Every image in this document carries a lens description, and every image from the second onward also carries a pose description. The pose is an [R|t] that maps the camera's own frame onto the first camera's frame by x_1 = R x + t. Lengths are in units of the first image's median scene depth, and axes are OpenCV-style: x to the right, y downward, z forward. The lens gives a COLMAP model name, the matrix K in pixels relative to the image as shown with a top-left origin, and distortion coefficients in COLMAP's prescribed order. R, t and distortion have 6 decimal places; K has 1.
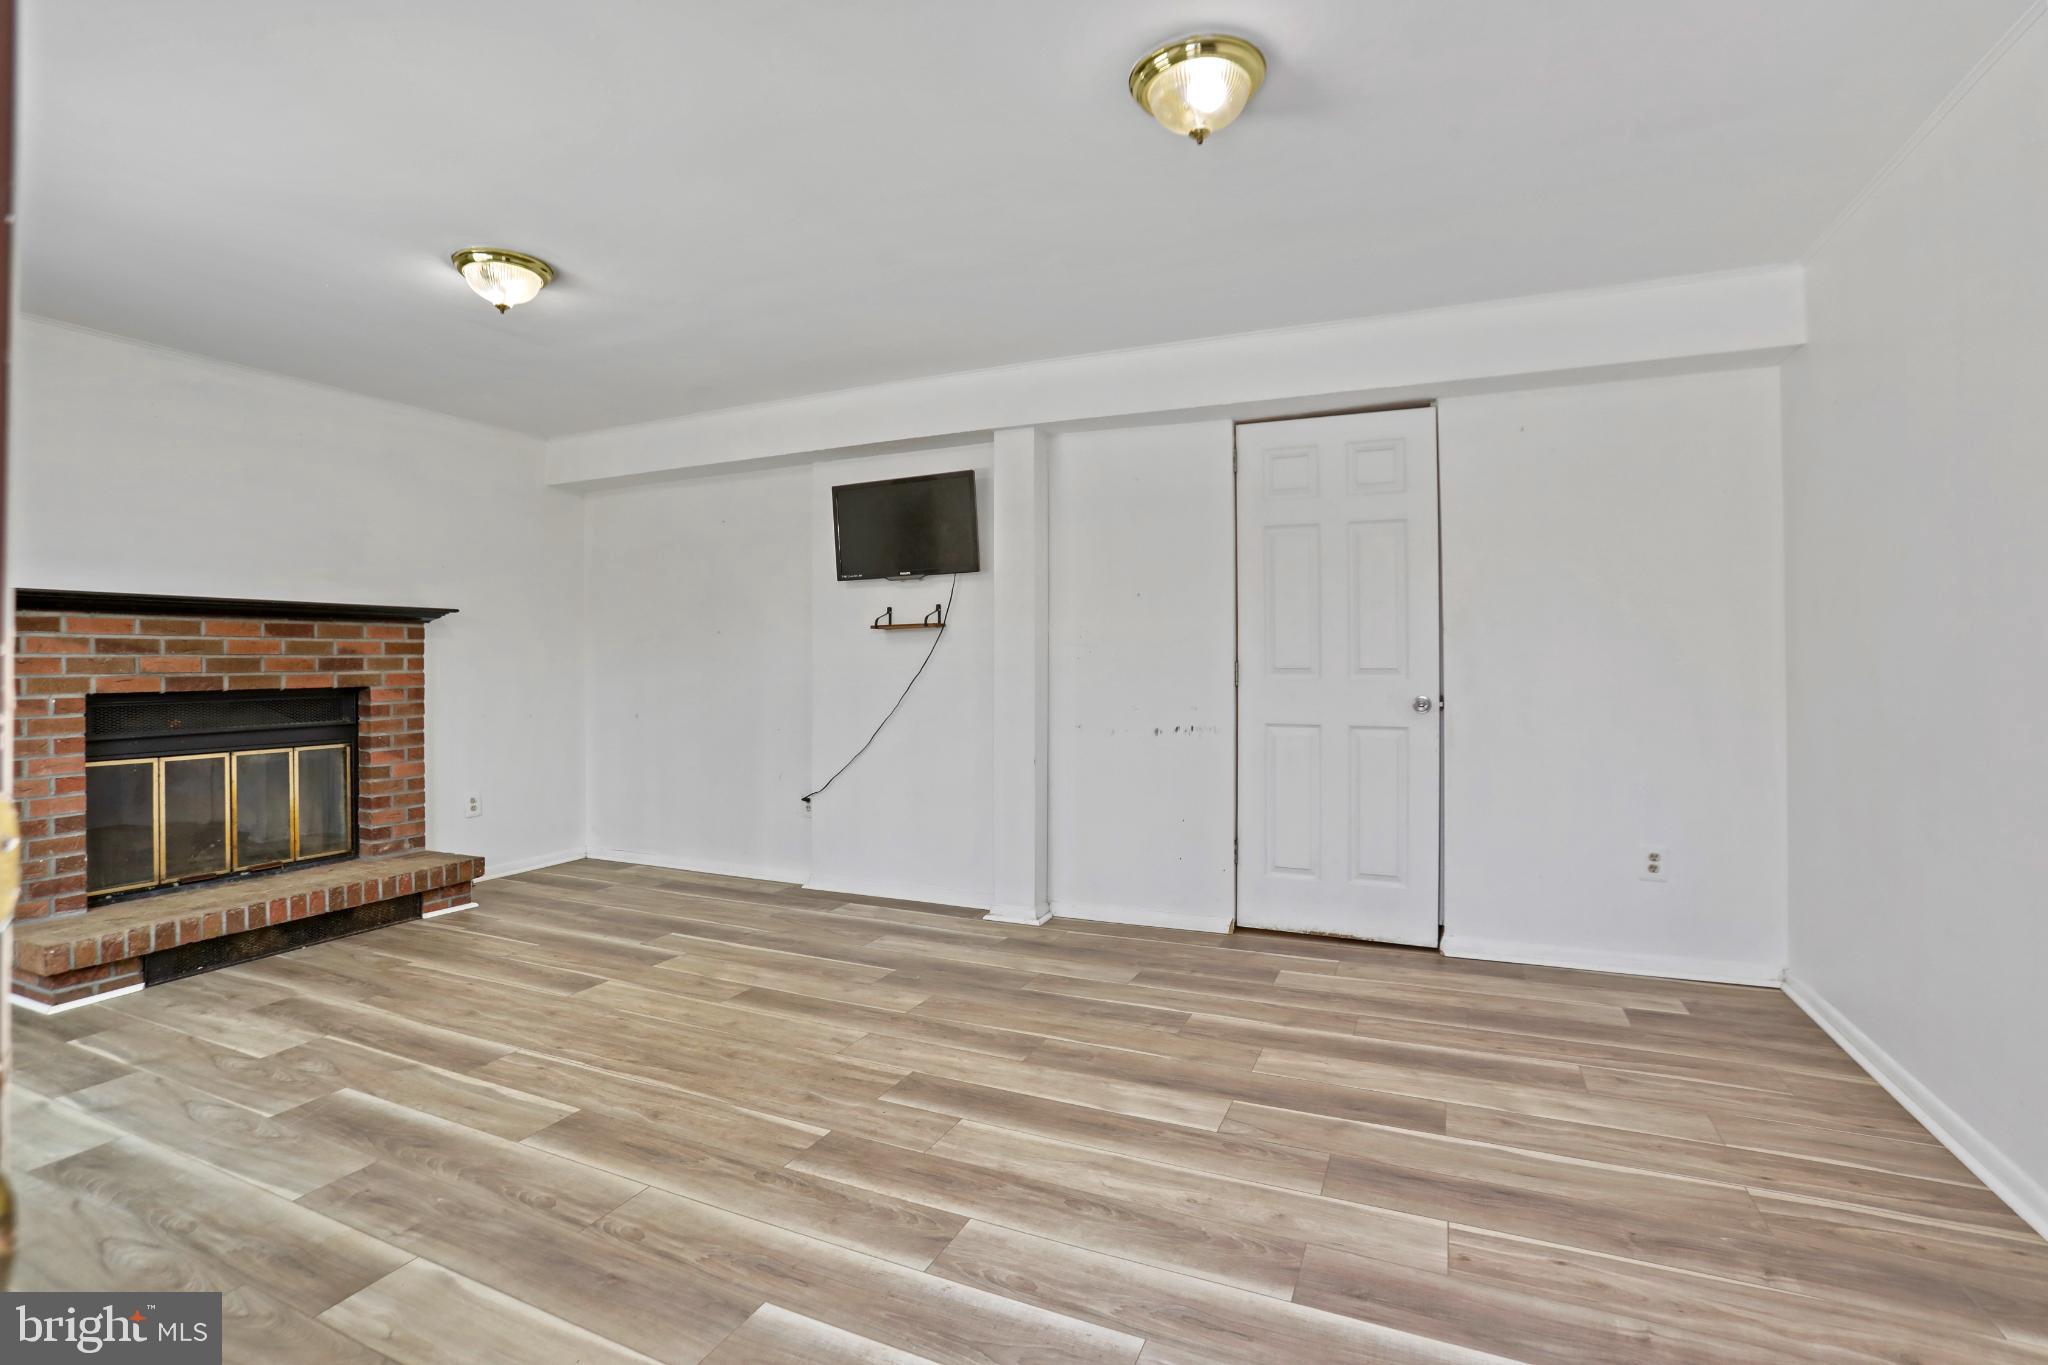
lens RADIAL K [[968.8, 0, 1015.4], [0, 968.8, 694.7], [0, 0, 1]] dist [-0.080551, 0.034531]
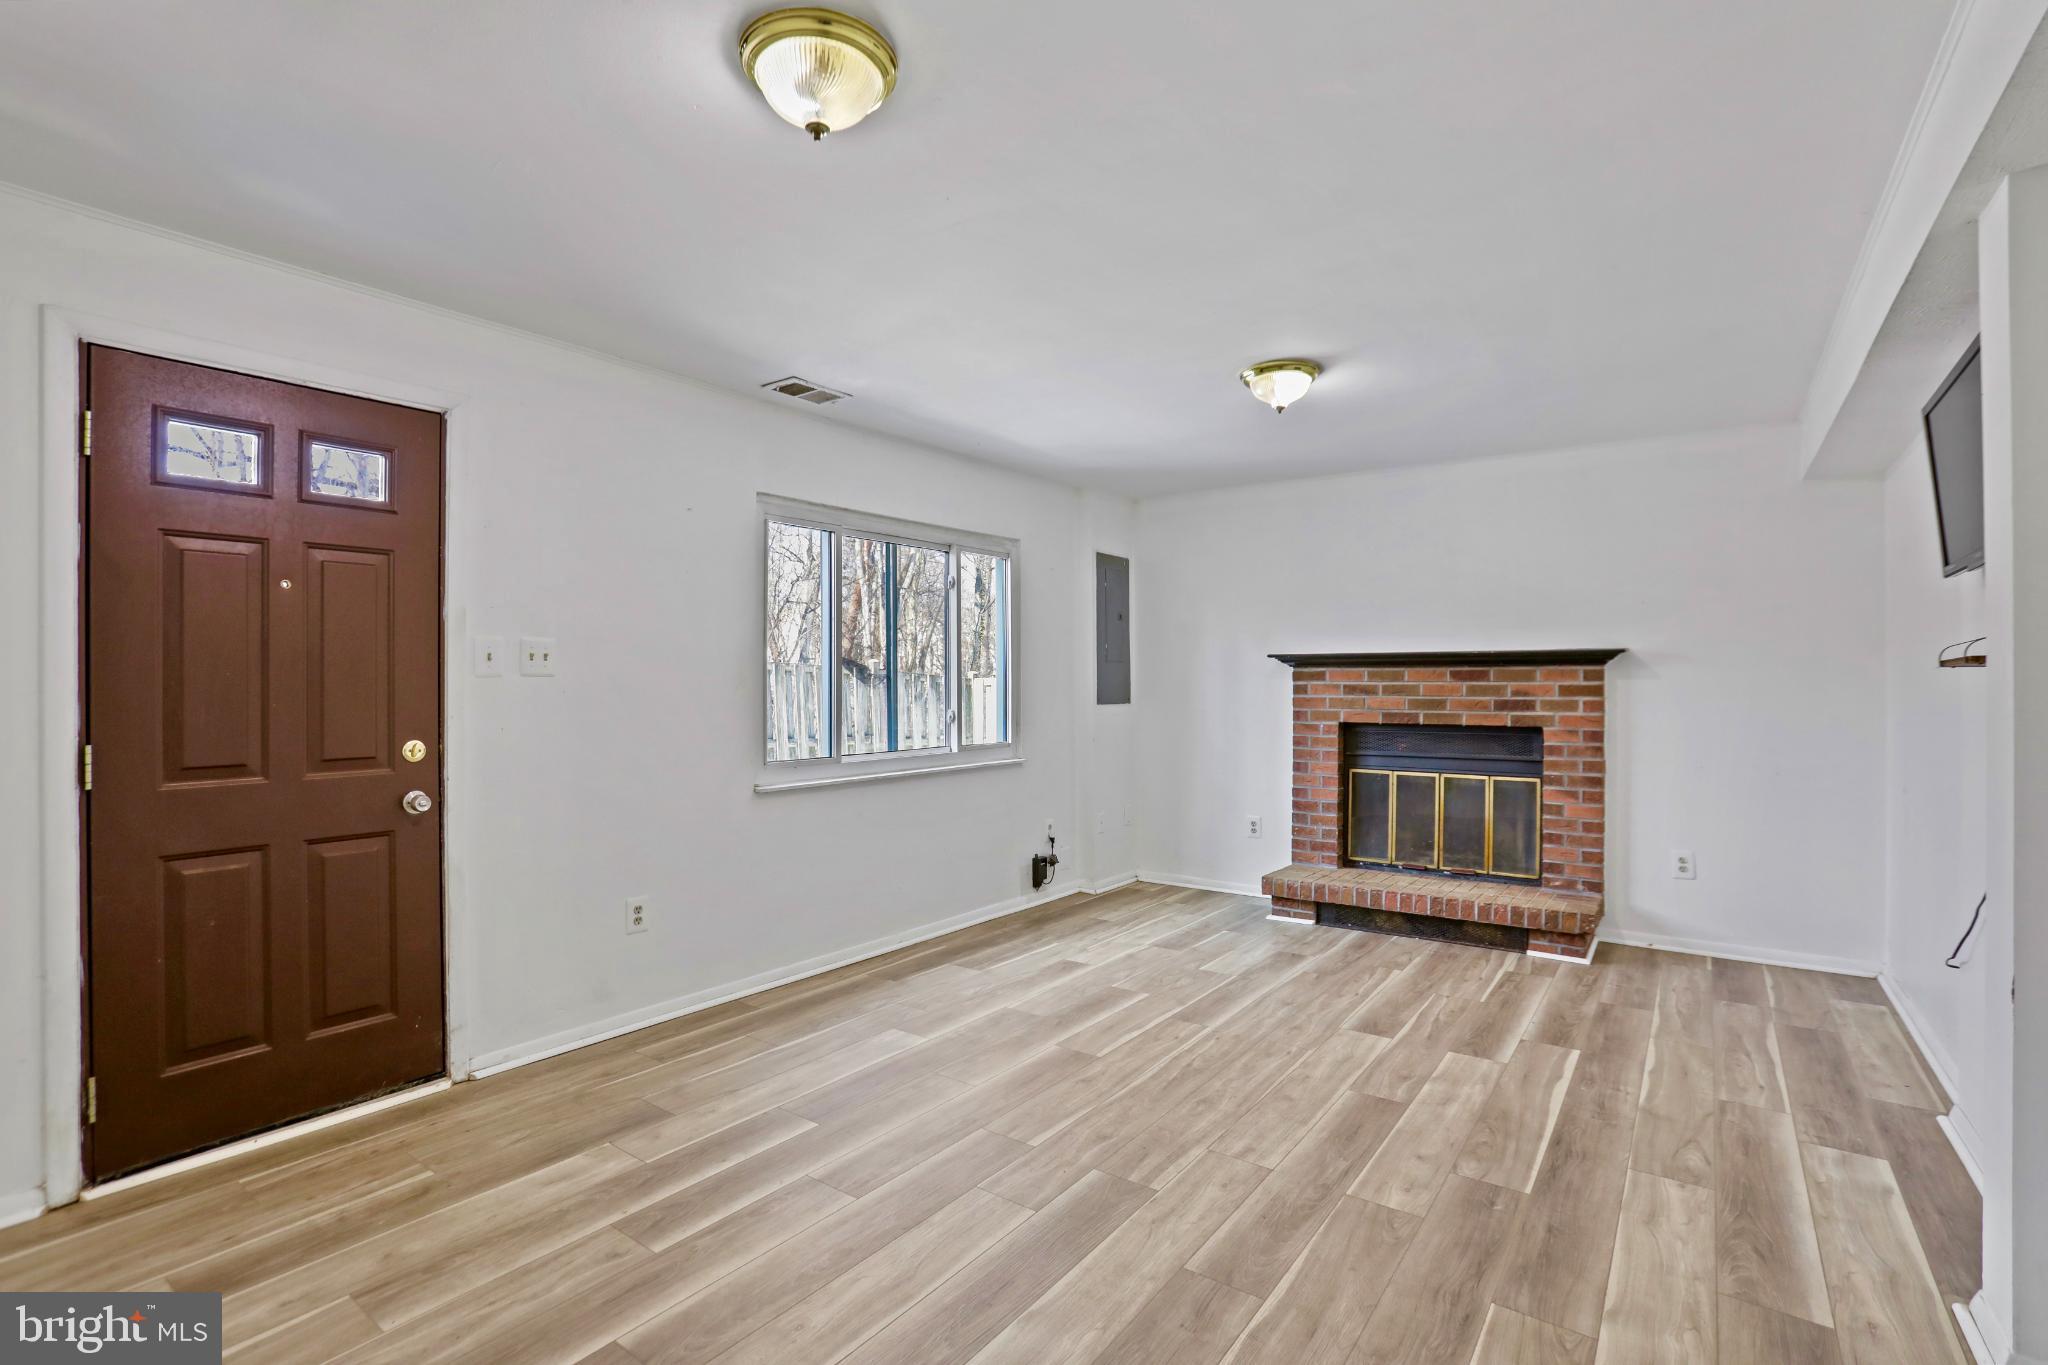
lens RADIAL K [[968.8, 0, 1015.4], [0, 968.8, 694.7], [0, 0, 1]] dist [-0.080551, 0.034531]
pose [[-0.224896, 0.016411, -0.974244, 0.567692], [-0.032020, 0.999194, 0.024223, -0.060505], [0.973856, 0.036643, -0.224190, 0.773859]]
